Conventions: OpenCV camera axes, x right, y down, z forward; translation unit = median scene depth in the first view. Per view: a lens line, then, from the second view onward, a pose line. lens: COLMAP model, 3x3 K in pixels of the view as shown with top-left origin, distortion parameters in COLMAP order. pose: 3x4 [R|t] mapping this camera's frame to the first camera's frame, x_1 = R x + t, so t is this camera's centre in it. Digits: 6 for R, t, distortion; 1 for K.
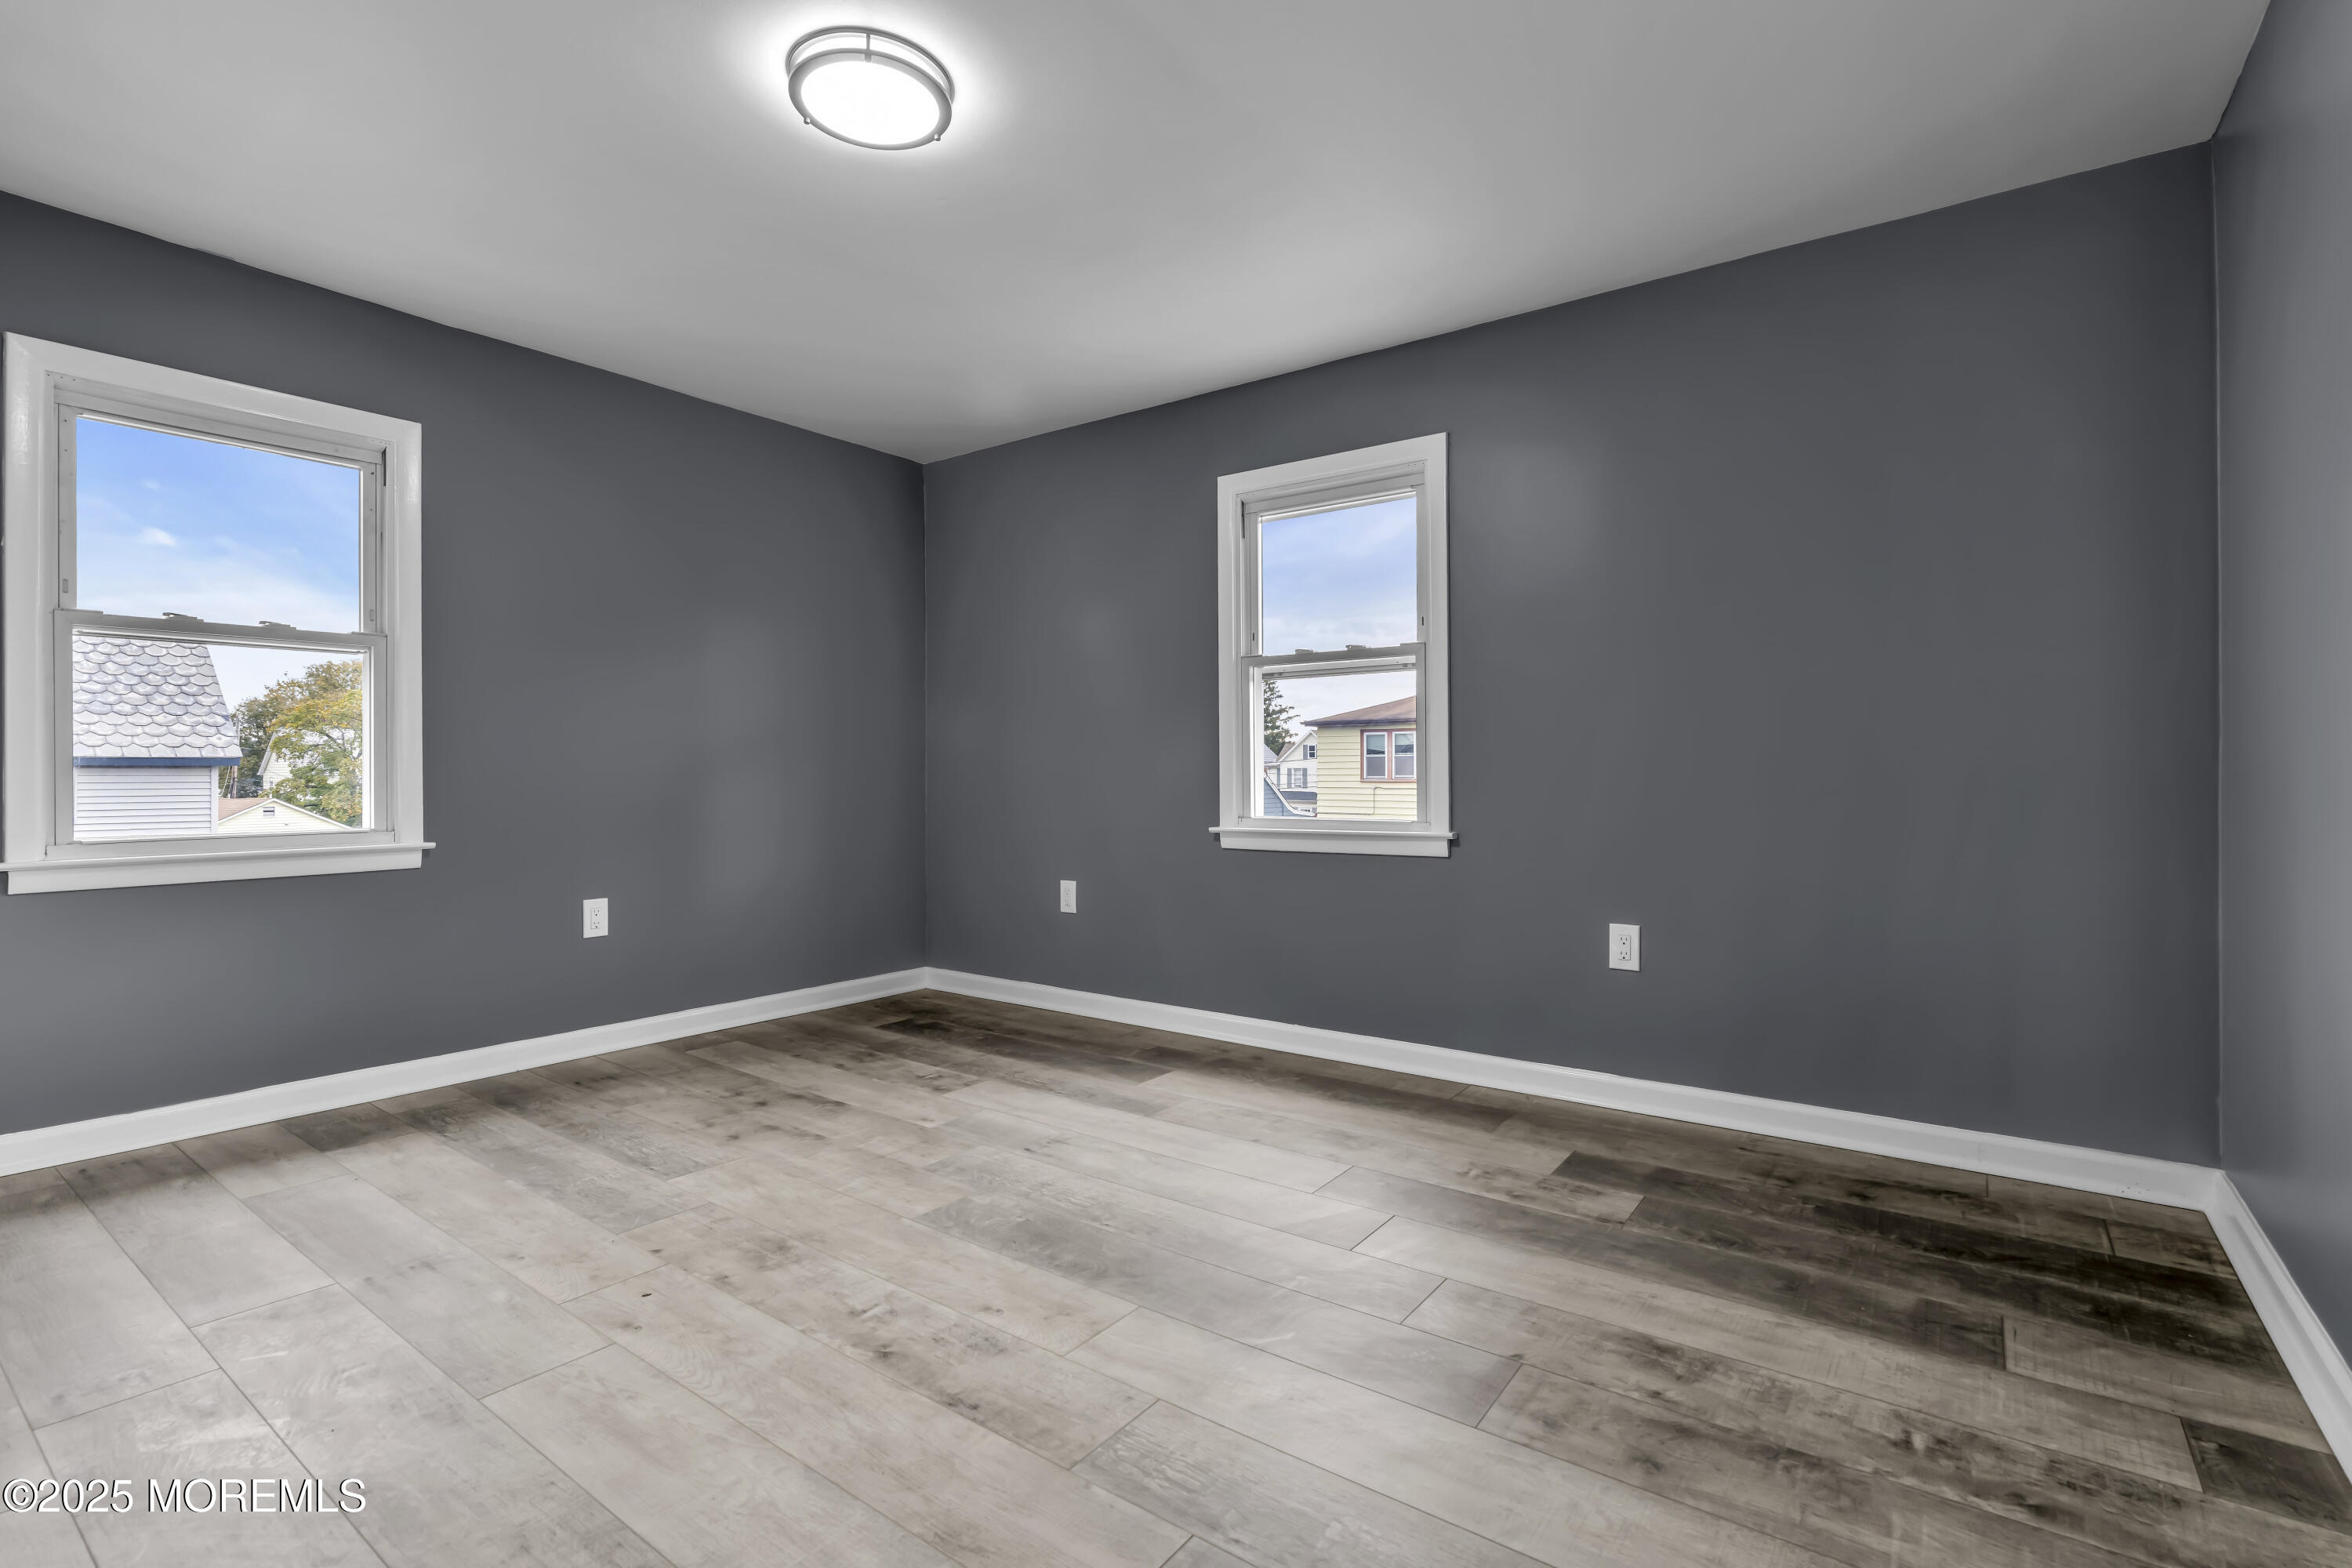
lens RADIAL K [[1065.6, 0, 1180.4], [0, 1065.6, 782.7], [0, 0, 1]] dist [-0.002734, 0.001503]
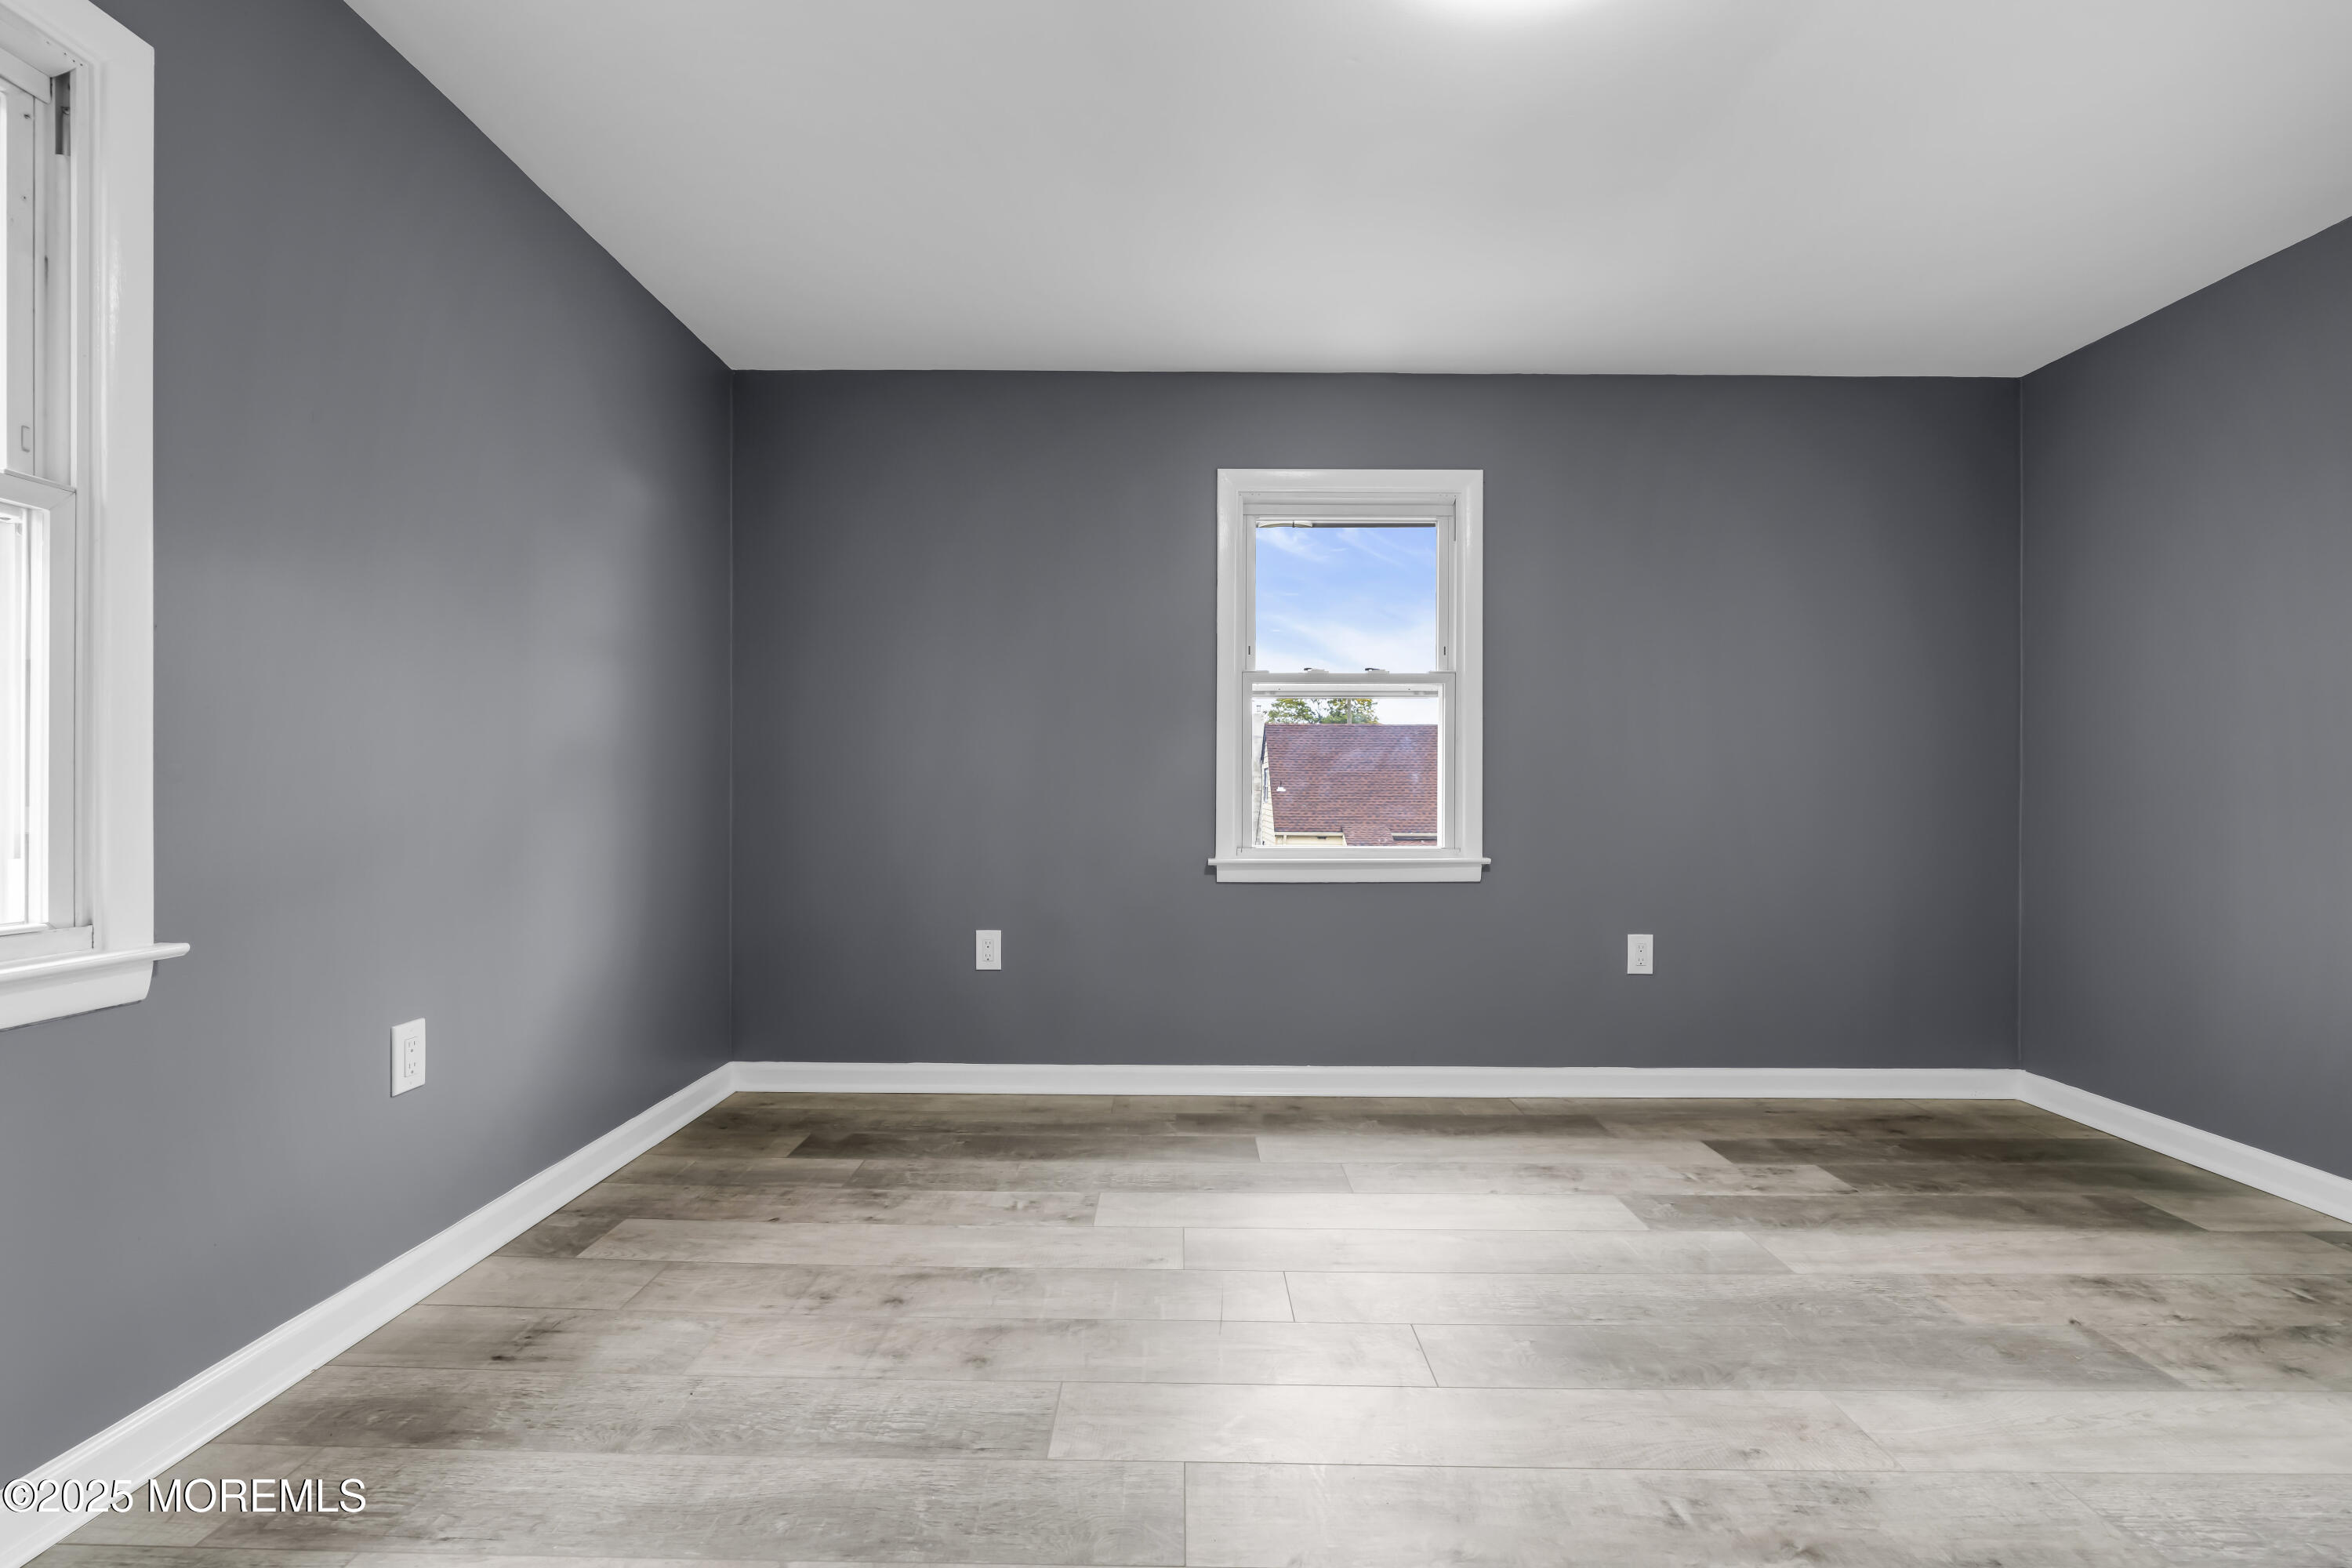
lens RADIAL K [[1053.2, 0, 1172.8], [0, 1053.2, 804.3], [0, 0, 1]] dist [-0.003100, 0.000767]
pose [[0.810777, -0.000163, 0.585355, -0.673239], [-0.001879, 0.999994, 0.002880, -0.008781], [-0.585352, -0.003435, 0.810772, 0.394769]]
